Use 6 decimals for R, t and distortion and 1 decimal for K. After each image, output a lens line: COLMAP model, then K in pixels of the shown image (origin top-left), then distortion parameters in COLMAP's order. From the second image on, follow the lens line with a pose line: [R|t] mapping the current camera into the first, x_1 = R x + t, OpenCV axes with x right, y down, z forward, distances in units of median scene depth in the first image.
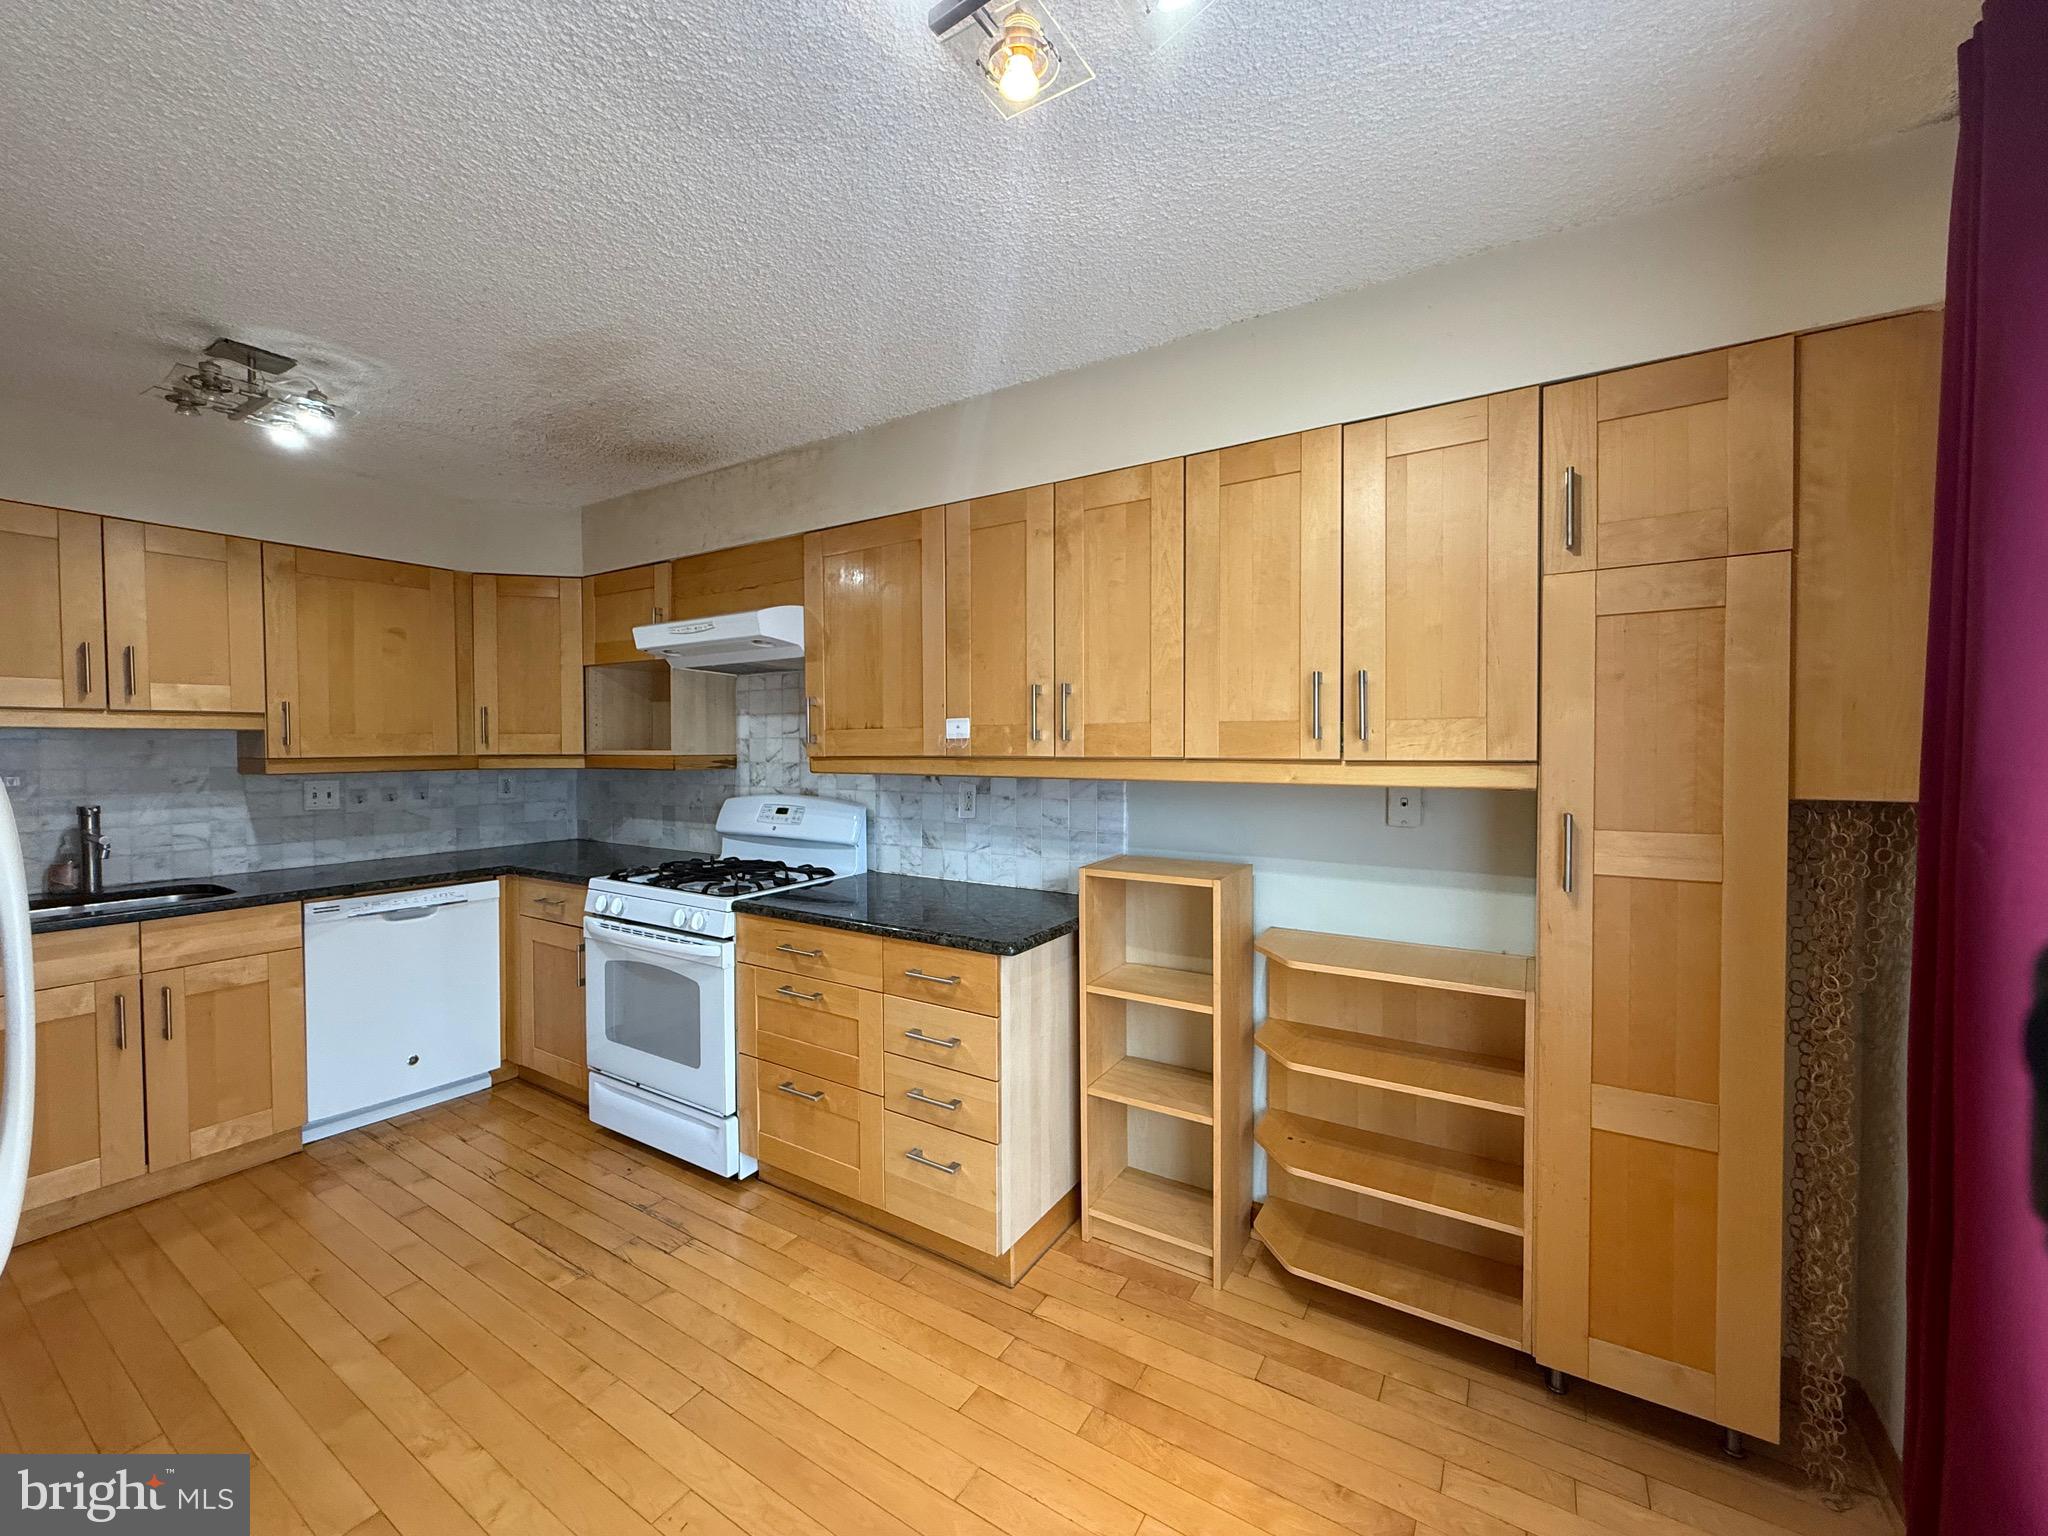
lens RADIAL K [[817.5, 0, 1015.2], [0, 817.5, 762.3], [0, 0, 1]] dist [0.001739, 0.000493]
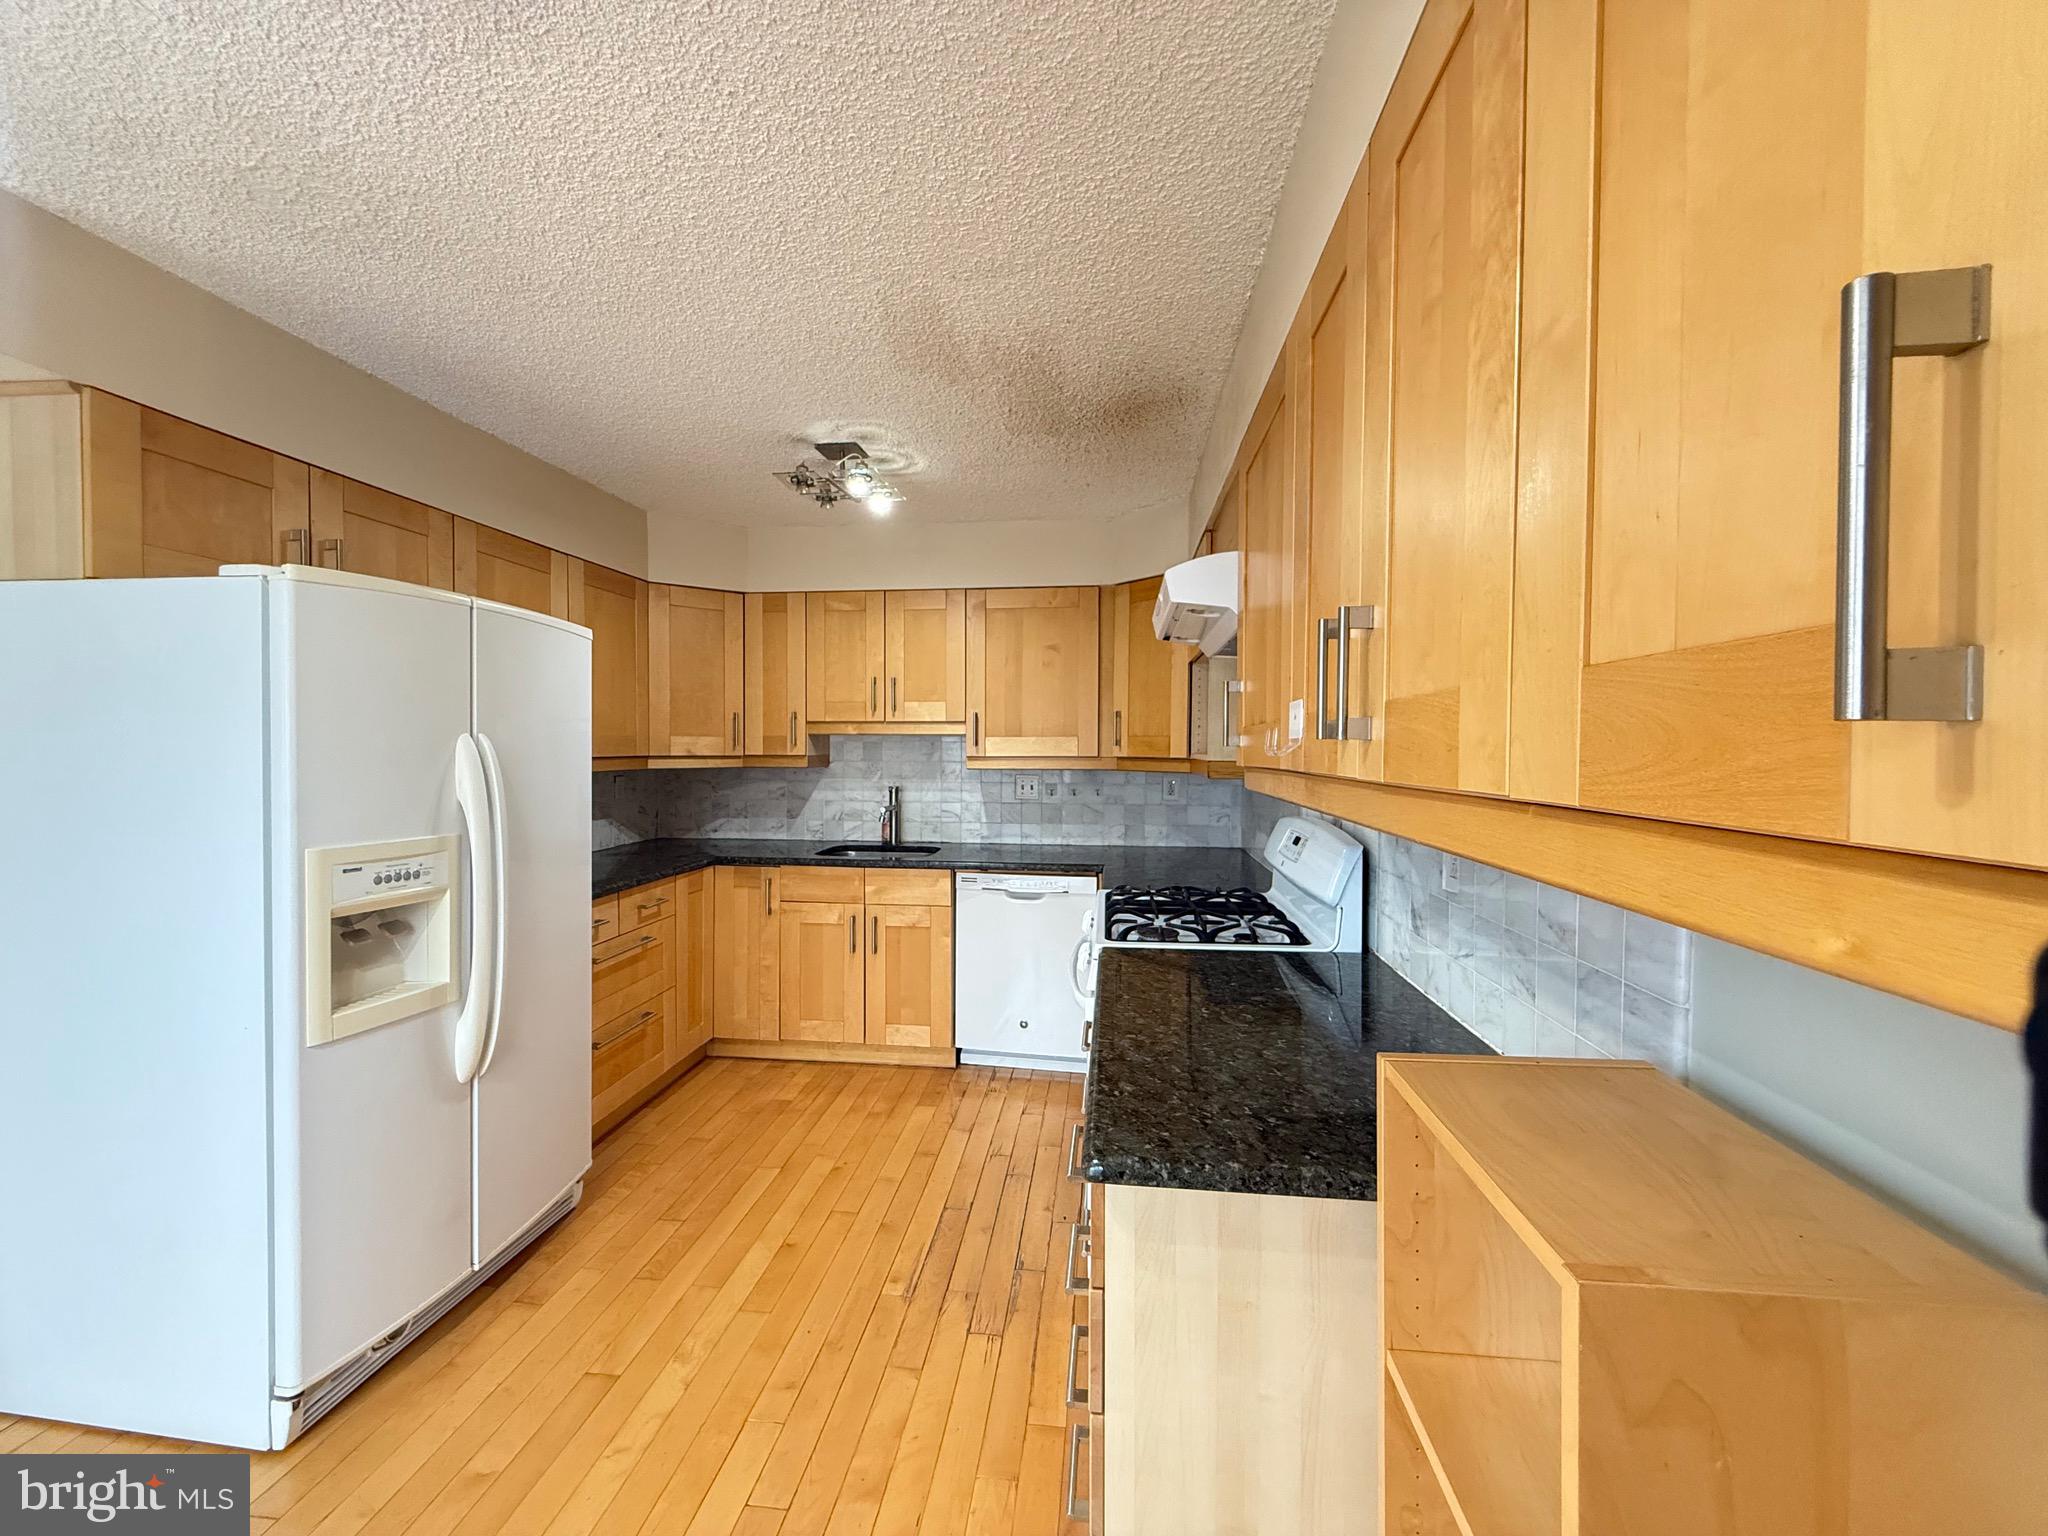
lens RADIAL K [[817.5, 0, 1015.2], [0, 817.5, 762.3], [0, 0, 1]] dist [0.001739, 0.000493]
pose [[0.431697, 0.022383, -0.901741, 0.290889], [-0.028100, 0.999541, 0.011358, -0.012511], [0.901581, 0.020436, 0.432127, 0.522269]]
